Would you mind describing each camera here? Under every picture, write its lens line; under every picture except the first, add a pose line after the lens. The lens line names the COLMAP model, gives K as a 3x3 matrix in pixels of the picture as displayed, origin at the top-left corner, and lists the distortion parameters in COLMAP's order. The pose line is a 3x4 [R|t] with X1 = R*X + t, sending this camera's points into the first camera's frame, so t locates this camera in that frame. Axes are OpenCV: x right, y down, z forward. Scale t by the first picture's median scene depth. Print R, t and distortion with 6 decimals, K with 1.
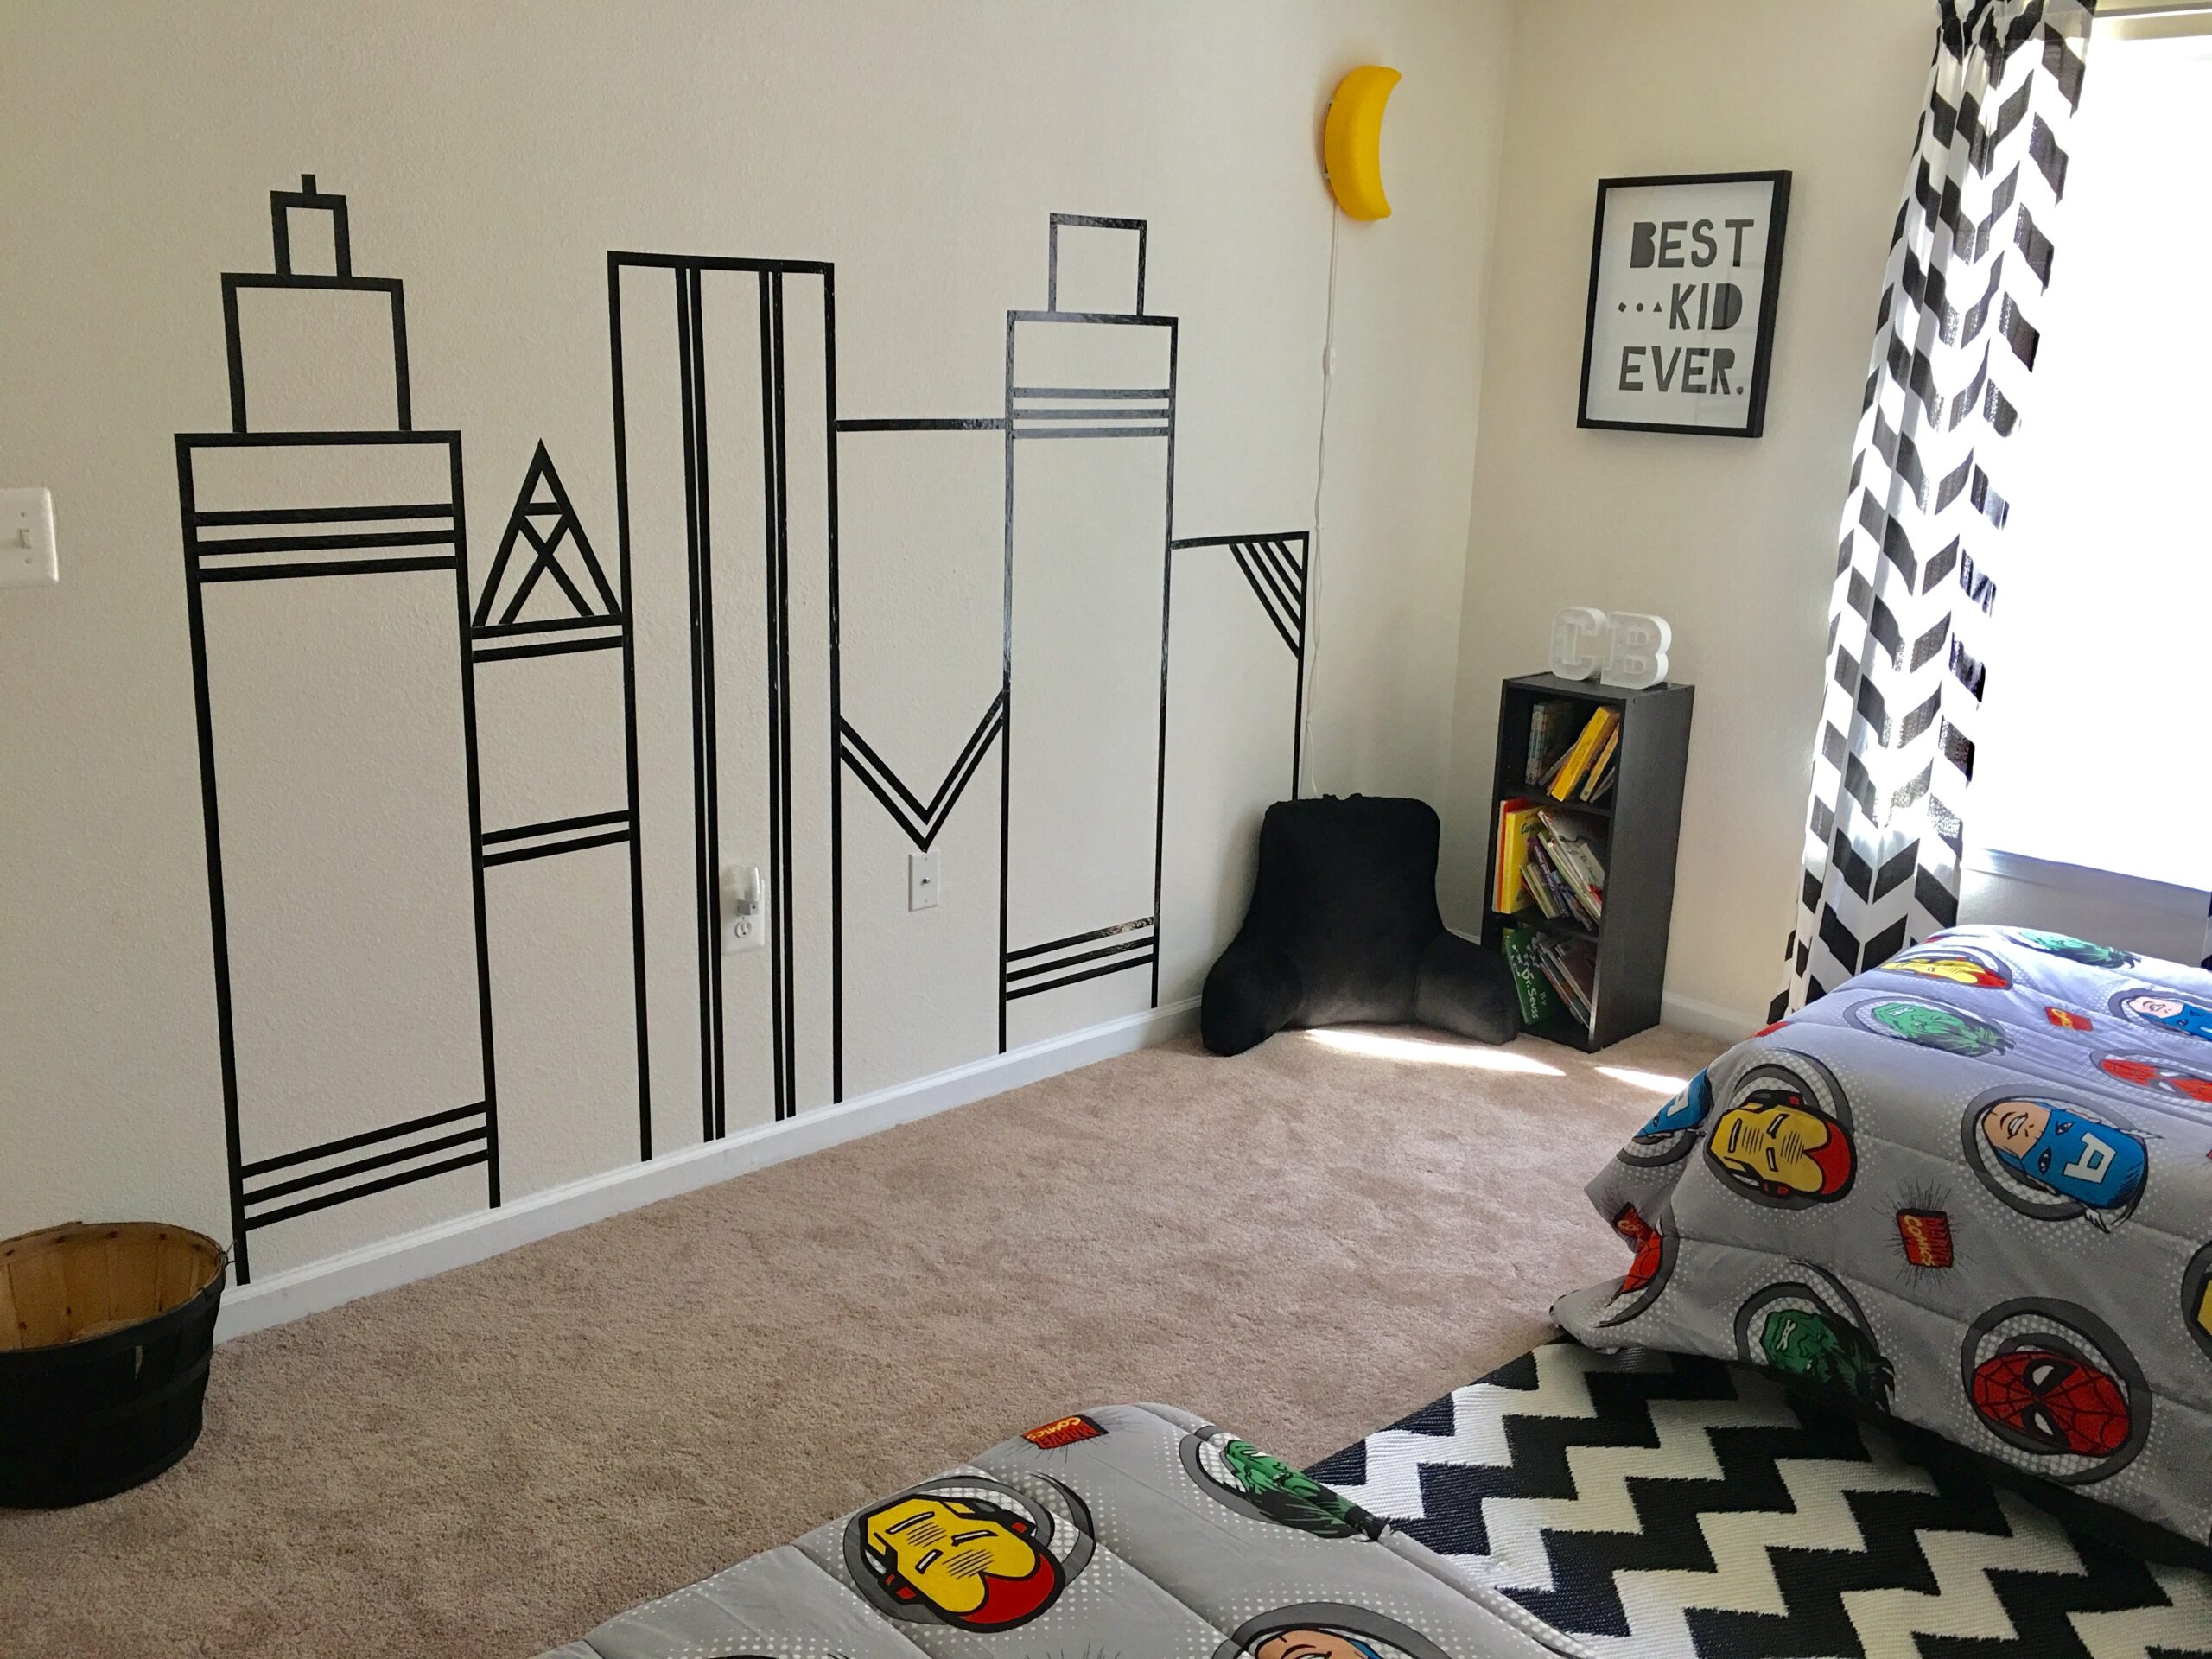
lens RADIAL K [[1881.0, 0, 1104.1], [0, 1881.0, 824.0], [0, 0, 1]] dist [0.070675, -0.099590]
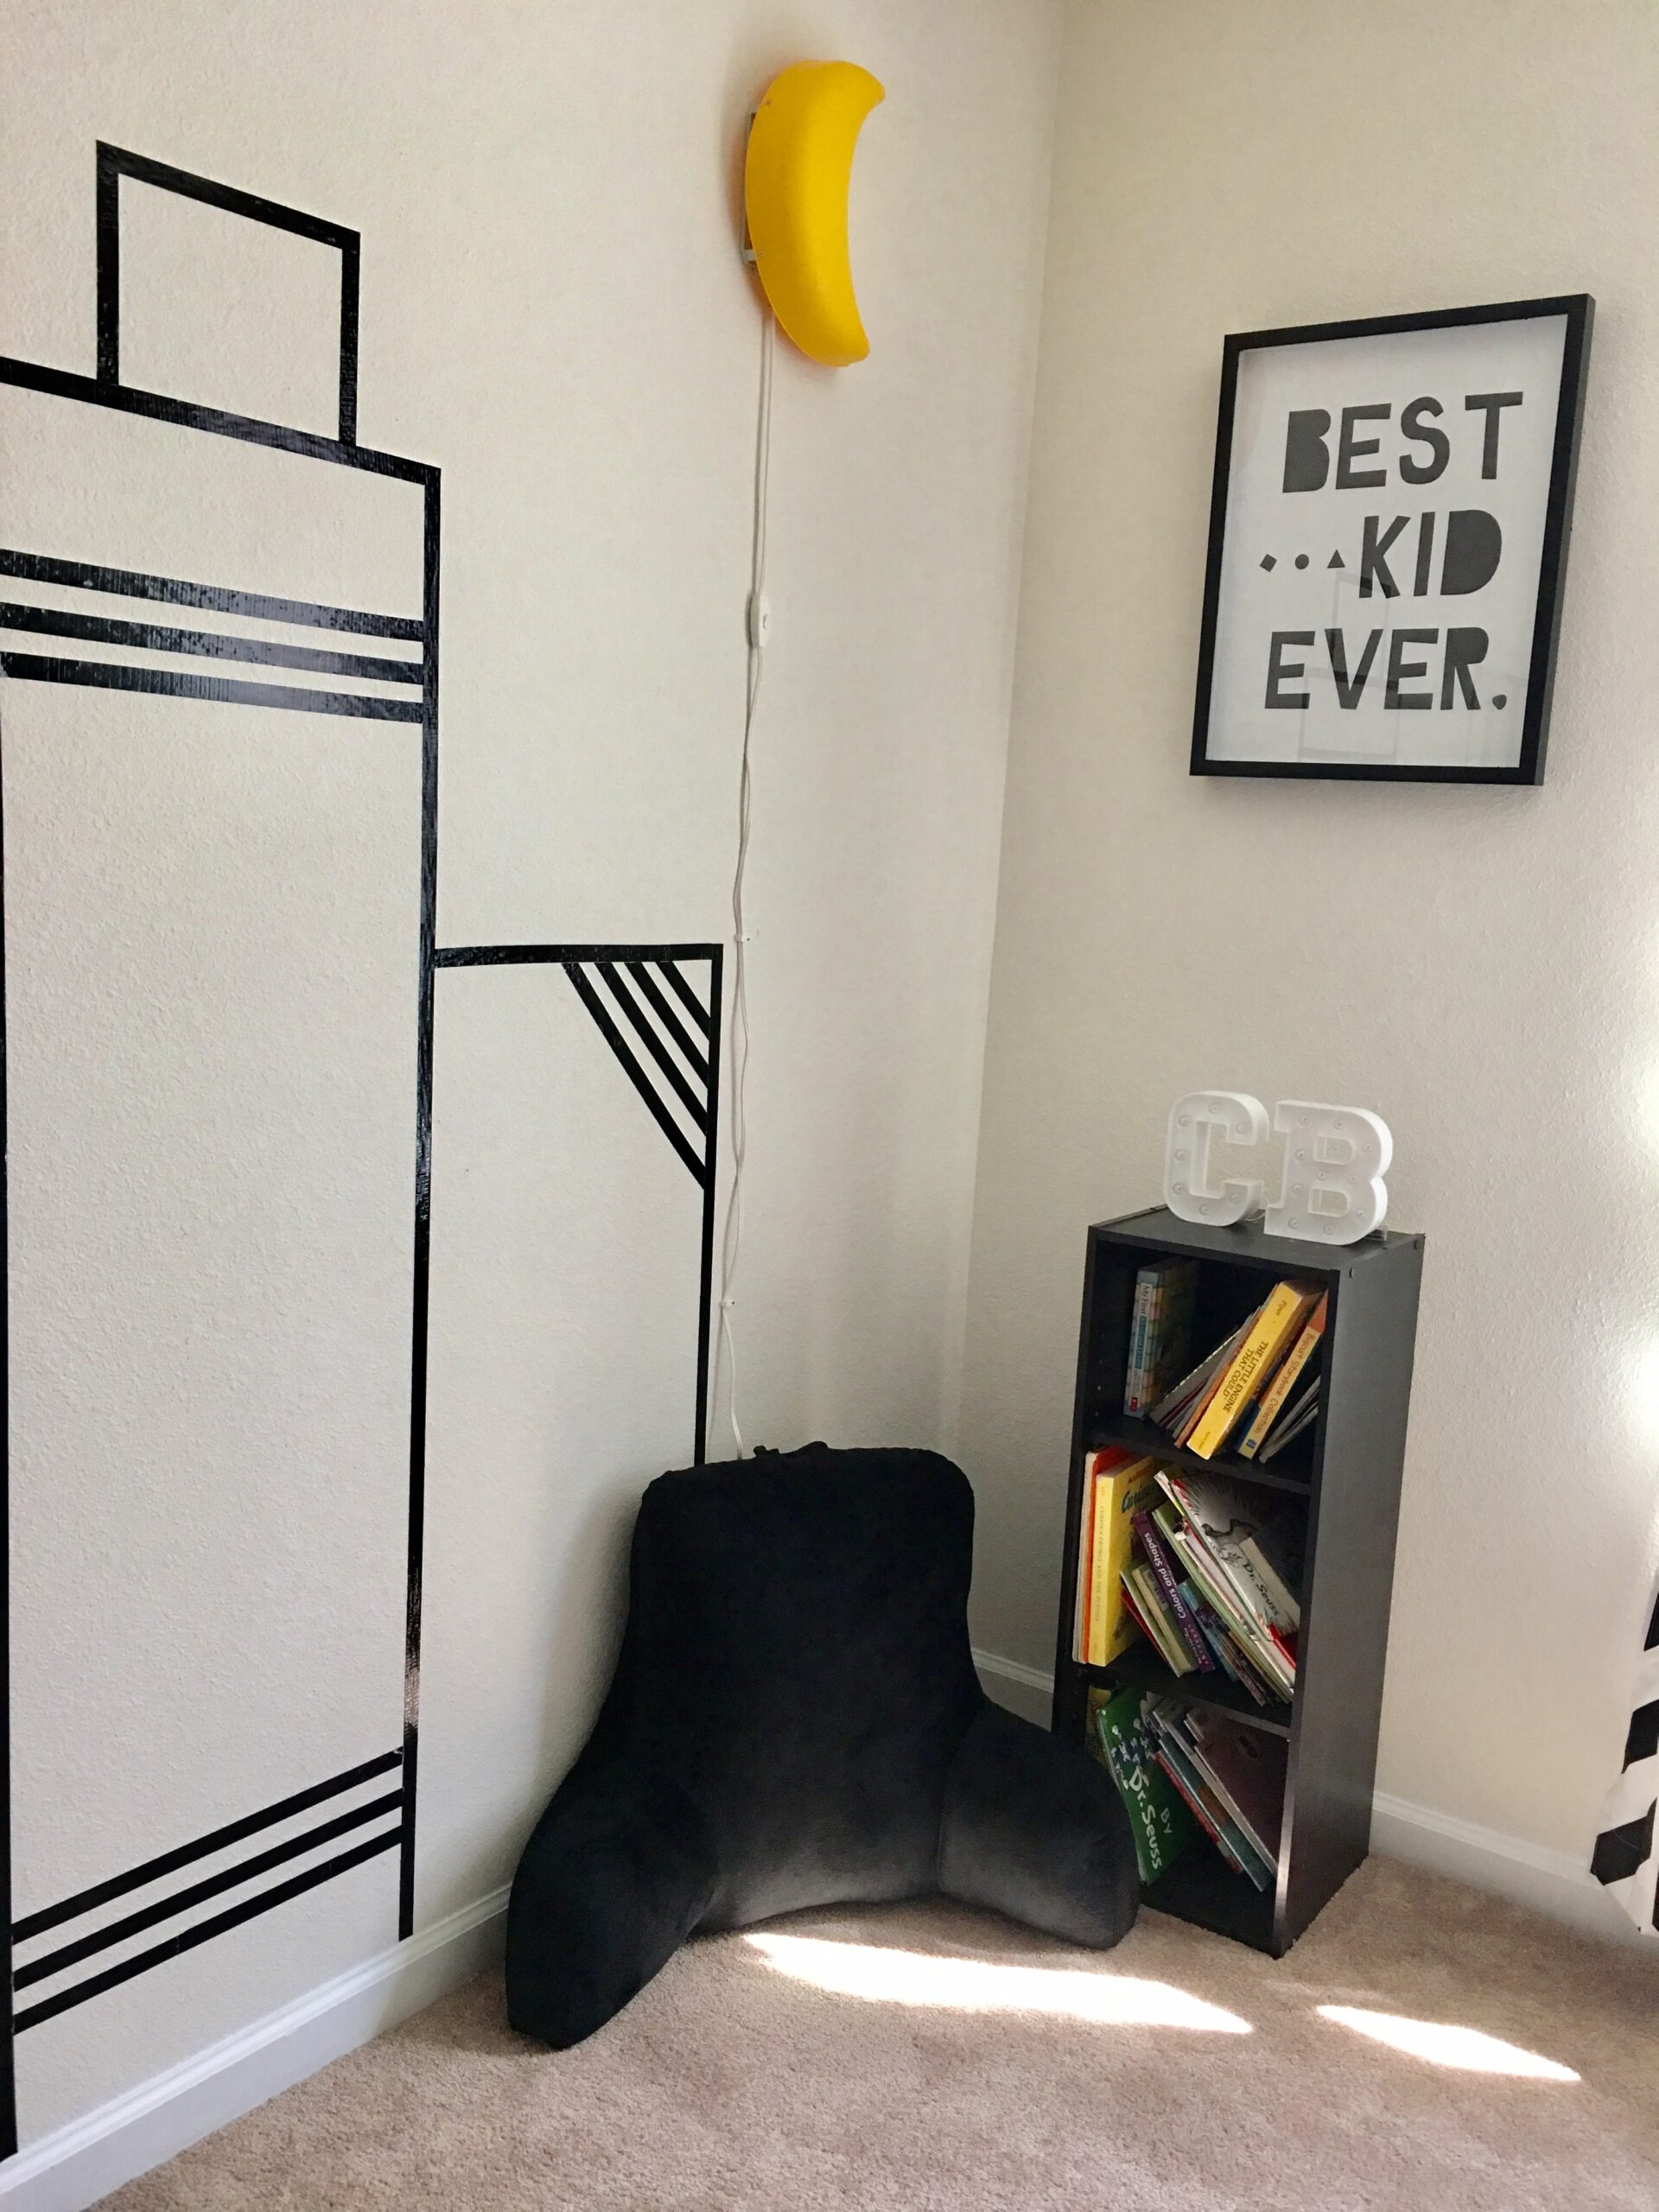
lens RADIAL K [[1881.0, 0, 831.6], [0, 1881.0, 1102.1], [0, 0, 1]] dist [0.070675, -0.099590]
pose [[0.983837, 0.001268, 0.179065, 0.045917], [0.017121, 0.994728, -0.101112, -0.059685], [-0.178249, 0.102543, 0.978628, 0.496311]]
